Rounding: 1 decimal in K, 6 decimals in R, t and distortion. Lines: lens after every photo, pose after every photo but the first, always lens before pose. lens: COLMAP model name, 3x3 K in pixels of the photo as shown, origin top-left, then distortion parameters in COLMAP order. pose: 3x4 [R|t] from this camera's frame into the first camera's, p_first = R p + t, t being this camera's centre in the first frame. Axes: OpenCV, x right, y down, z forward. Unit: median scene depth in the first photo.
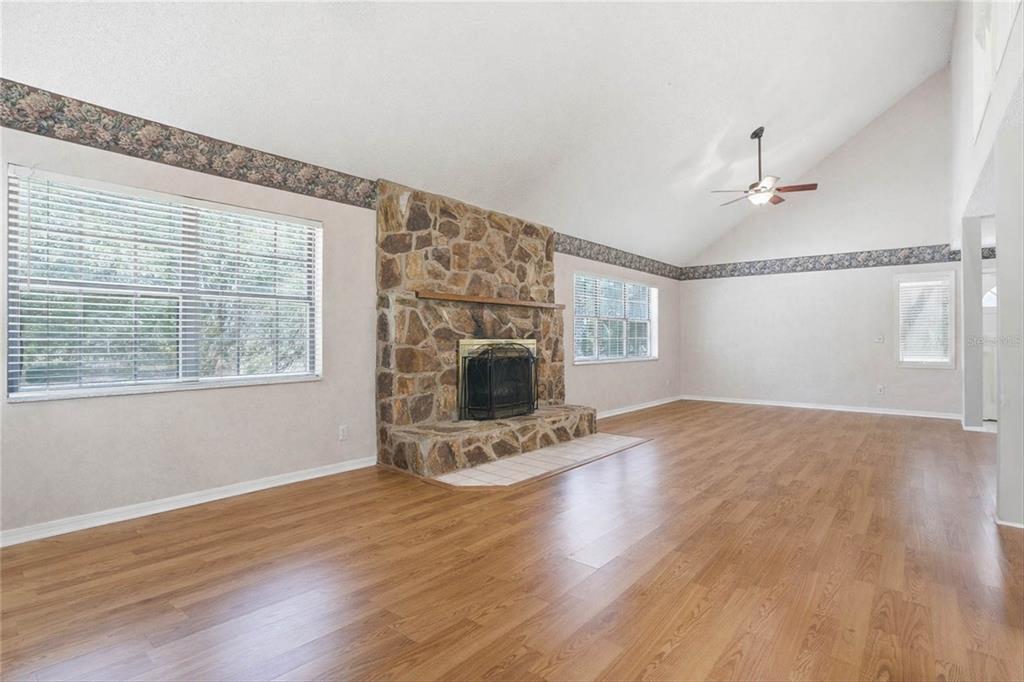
lens RADIAL K [[493.7, 0, 514.5], [0, 493.7, 326.1], [0, 0, 1]] dist [-0.058441, 0.017774]
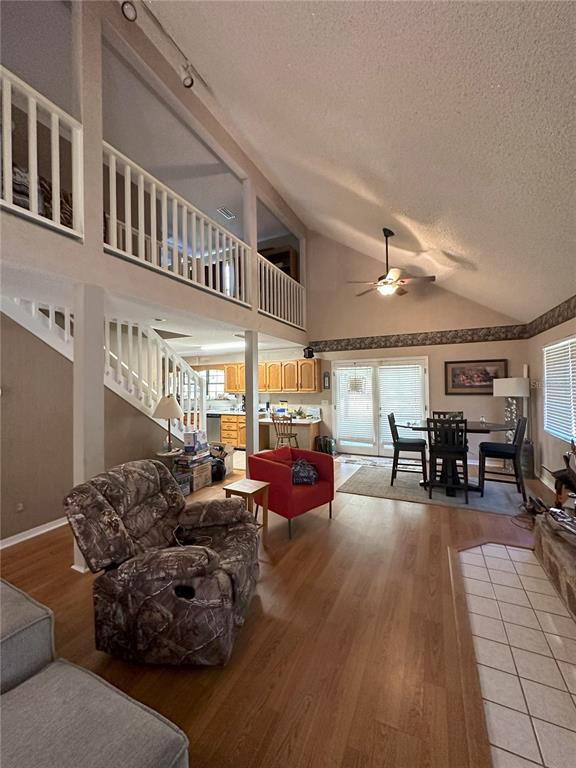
lens RADIAL K [[312.3, 0, 289.7], [0, 312.3, 382.5], [0, 0, 1]] dist [-0.000863, 0.000685]
pose [[-0.965055, 0.007003, -0.261952, 0.448698], [0.015480, 0.999421, -0.030312, -0.052018], [0.261588, -0.033308, -0.964605, 1.275484]]
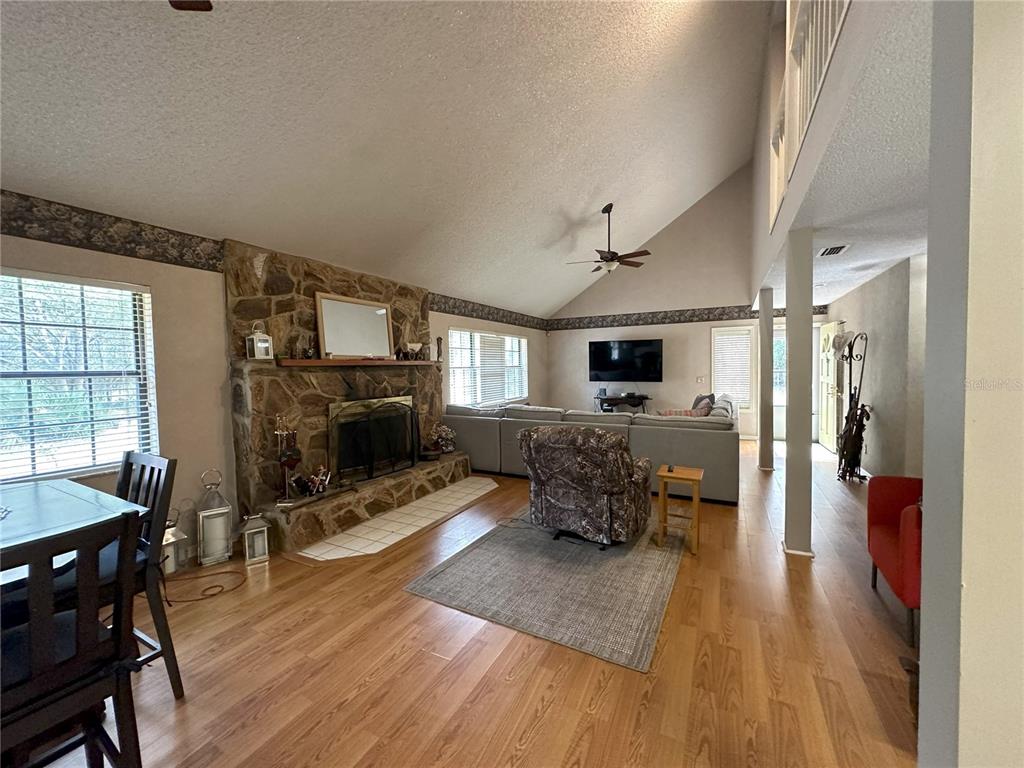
lens RADIAL K [[416.4, 0, 512.4], [0, 416.4, 382.5], [0, 0, 1]] dist [-0.000863, 0.000685]
pose [[0.973733, -0.027710, 0.226001, 0.061213], [0.014206, 0.998027, 0.061164, -0.062821], [-0.227250, -0.056347, 0.972205, 0.083753]]
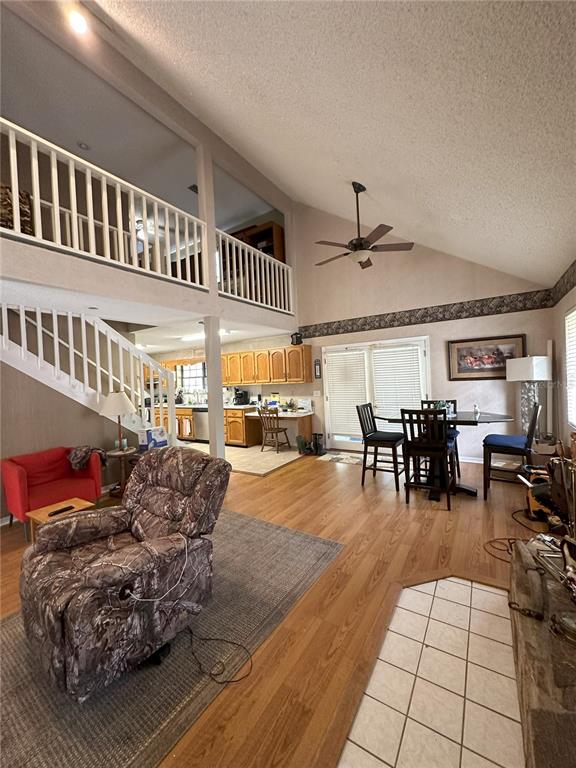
lens RADIAL K [[312.3, 0, 288.4], [0, 312.3, 383.1], [0, 0, 1]] dist [-0.000863, 0.000685]
pose [[-0.990376, 0.043477, -0.131395, 0.198177], [0.044631, 0.998986, -0.005846, -0.041191], [0.131008, -0.011654, -0.991313, 1.202575]]
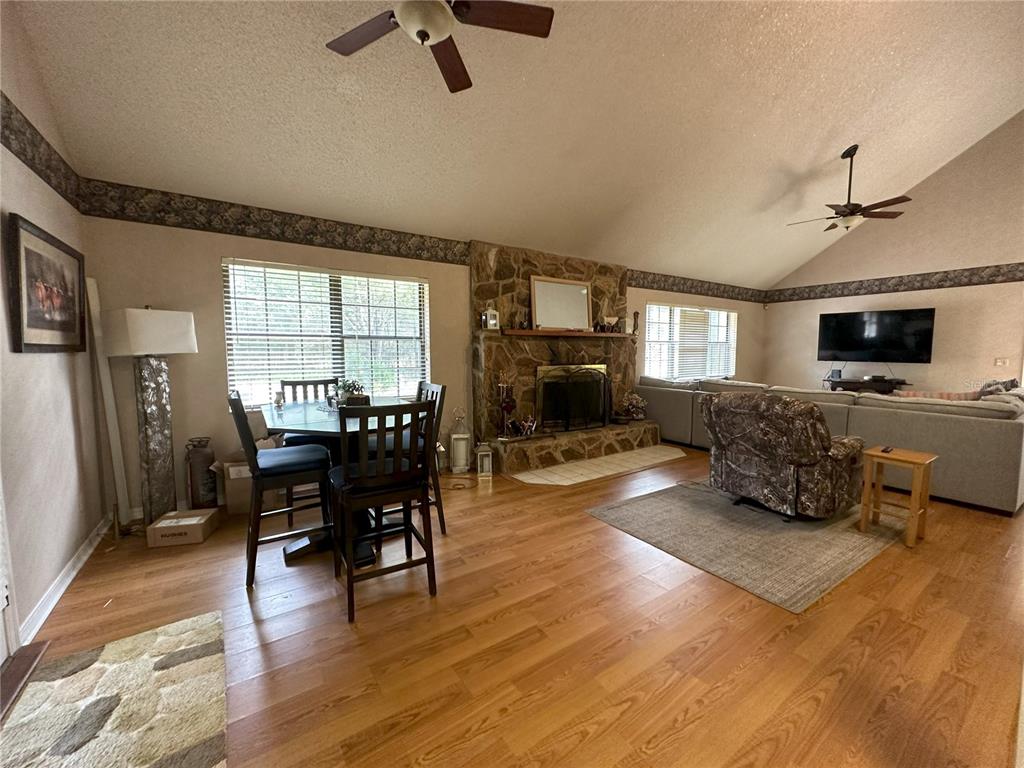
lens RADIAL K [[416.4, 0, 506.9], [0, 416.4, 383.2], [0, 0, 1]] dist [-0.000863, 0.000685]
pose [[0.964031, 0.017118, -0.265237, 0.092785], [0.010294, 0.994771, 0.101615, -0.038278], [0.265590, -0.100691, 0.958814, -0.037130]]
